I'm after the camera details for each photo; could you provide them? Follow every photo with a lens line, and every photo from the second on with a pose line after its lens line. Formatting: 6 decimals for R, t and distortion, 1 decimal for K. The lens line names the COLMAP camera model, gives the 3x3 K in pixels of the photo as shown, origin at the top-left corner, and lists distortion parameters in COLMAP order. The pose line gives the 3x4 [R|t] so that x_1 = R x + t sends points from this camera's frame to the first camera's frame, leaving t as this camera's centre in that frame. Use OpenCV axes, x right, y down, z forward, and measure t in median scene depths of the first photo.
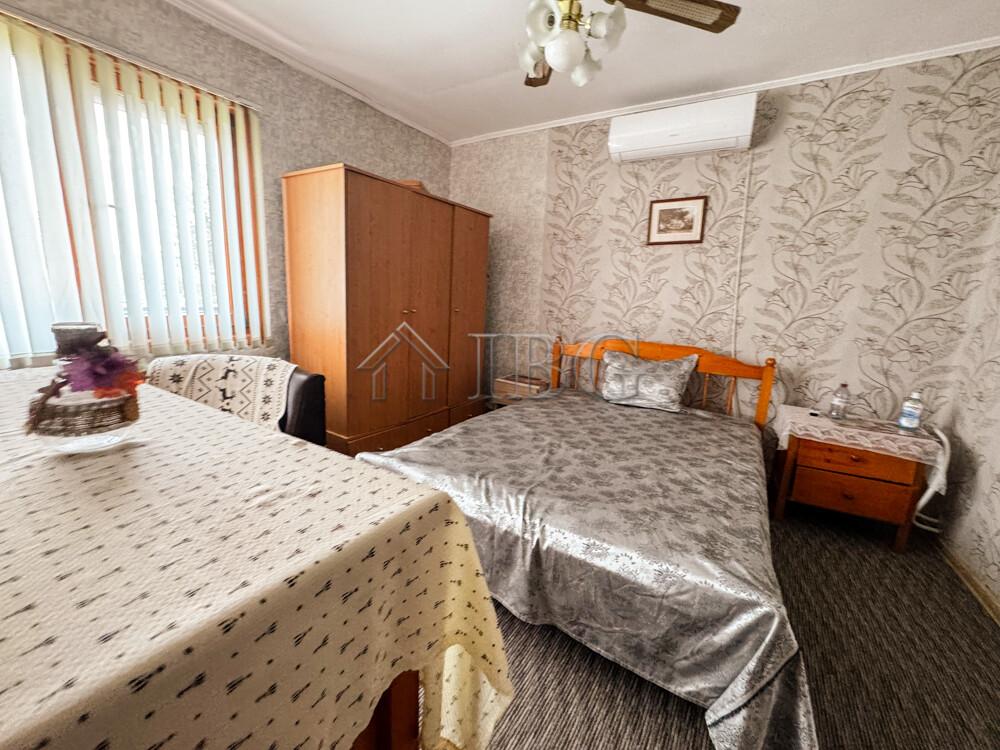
lens RADIAL K [[404.9, 0, 500.8], [0, 404.9, 373.2], [0, 0, 1]] dist [-0.001647, 0.000090]
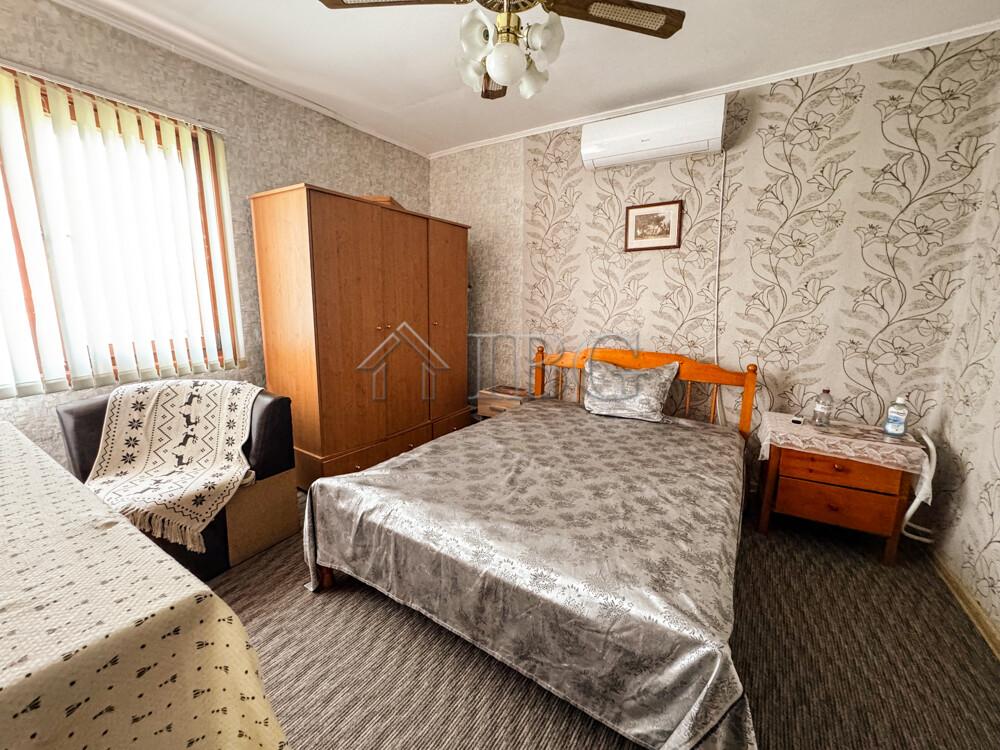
lens RADIAL K [[404.9, 0, 500.2], [0, 404.9, 373.1], [0, 0, 1]] dist [-0.001647, 0.000090]
pose [[0.999395, -0.029998, -0.017592, 0.095364], [0.029785, 0.999481, -0.012244, -0.026440], [0.017950, 0.011713, 0.999770, 0.021491]]
